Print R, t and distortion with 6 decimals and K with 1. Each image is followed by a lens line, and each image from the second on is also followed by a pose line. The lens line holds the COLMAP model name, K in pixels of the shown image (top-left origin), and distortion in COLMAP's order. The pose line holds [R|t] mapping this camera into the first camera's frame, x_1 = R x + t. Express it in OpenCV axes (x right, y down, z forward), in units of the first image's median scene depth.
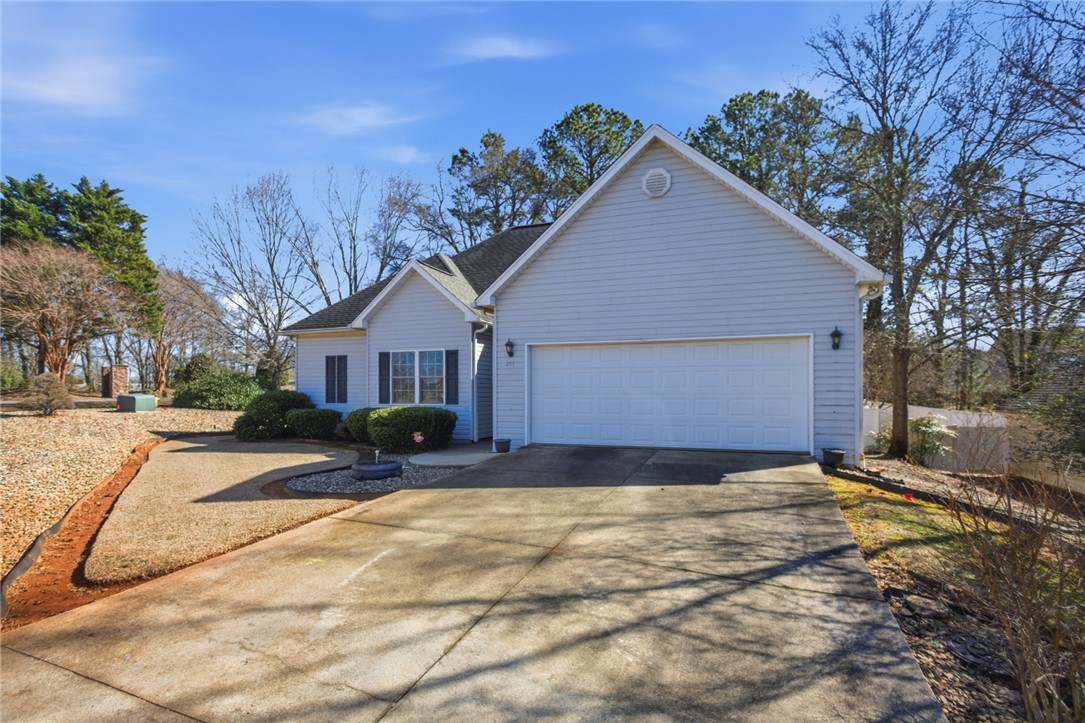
lens RADIAL K [[487.6, 0, 542.5], [0, 487.6, 361.5], [0, 0, 1]] dist [-0.001121, -0.000131]
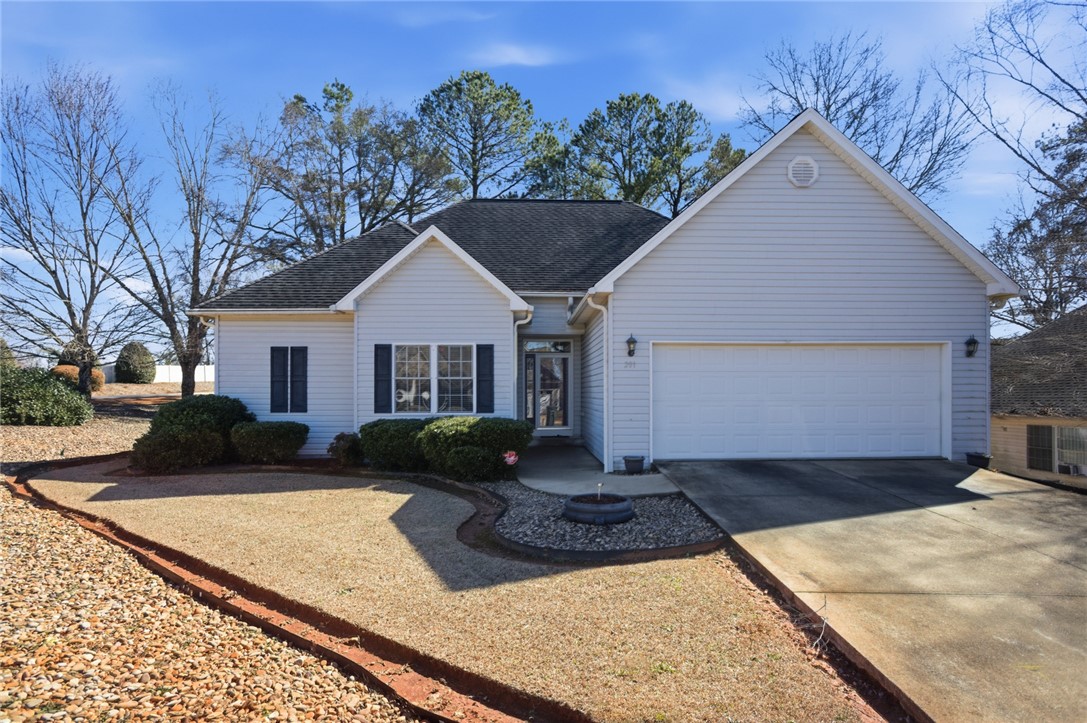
lens RADIAL K [[528.1, 0, 542.7], [0, 528.1, 359.4], [0, 0, 1]] dist [-0.003968, -0.000525]
pose [[0.939124, 0.020818, 0.342946, -0.392214], [-0.020582, 0.999779, -0.004330, 0.002083], [-0.342961, -0.002992, 0.939345, 0.161050]]
